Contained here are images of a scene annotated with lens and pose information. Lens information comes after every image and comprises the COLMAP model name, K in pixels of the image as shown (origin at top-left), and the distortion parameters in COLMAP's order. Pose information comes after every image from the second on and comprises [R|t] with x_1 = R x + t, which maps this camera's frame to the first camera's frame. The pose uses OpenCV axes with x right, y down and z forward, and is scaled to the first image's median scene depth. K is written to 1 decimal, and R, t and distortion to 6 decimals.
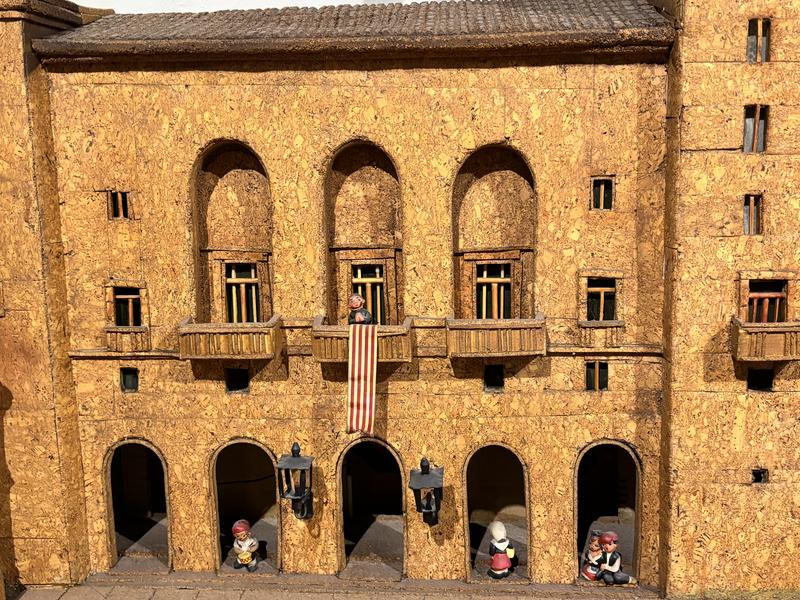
lens RADIAL K [[895.8, 0, 402.2], [0, 895.8, 296.4], [0, 0, 1]] dist [0.014027, 0.000000]
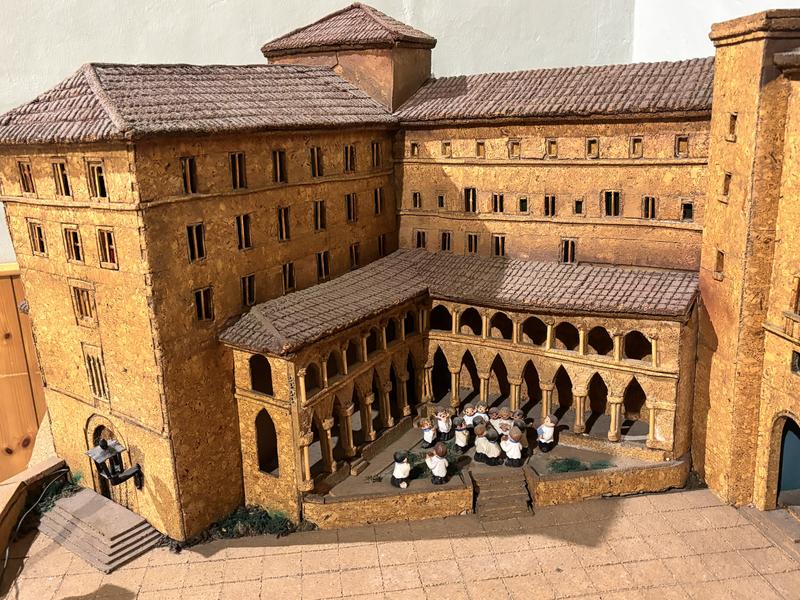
lens RADIAL K [[708.6, 0, 400.4], [0, 708.6, 301.4], [0, 0, 1]] dist [0.018788, 0.006107]
pose [[0.206808, 0.261721, -0.942726, 0.413061], [-0.129086, 0.962432, 0.238874, -0.130429], [0.969828, 0.072292, 0.232824, 0.327954]]
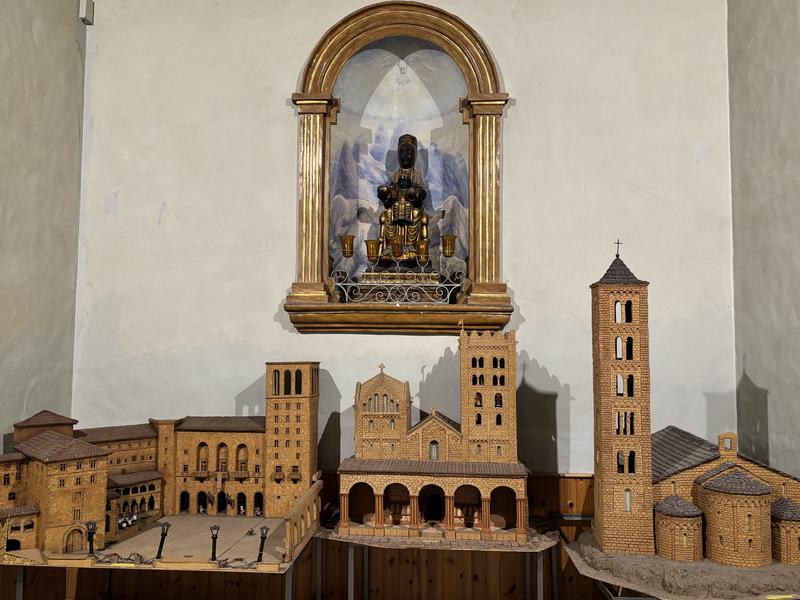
lens RADIAL K [[652.7, 0, 398.6], [0, 652.7, 297.3], [0, 0, 1]] dist [0.001388, -0.000431]
pose [[0.998669, 0.005797, -0.051244, 1.449287], [-0.018062, 0.970043, -0.242259, -0.071573], [0.048305, 0.242863, 0.968857, -3.751388]]
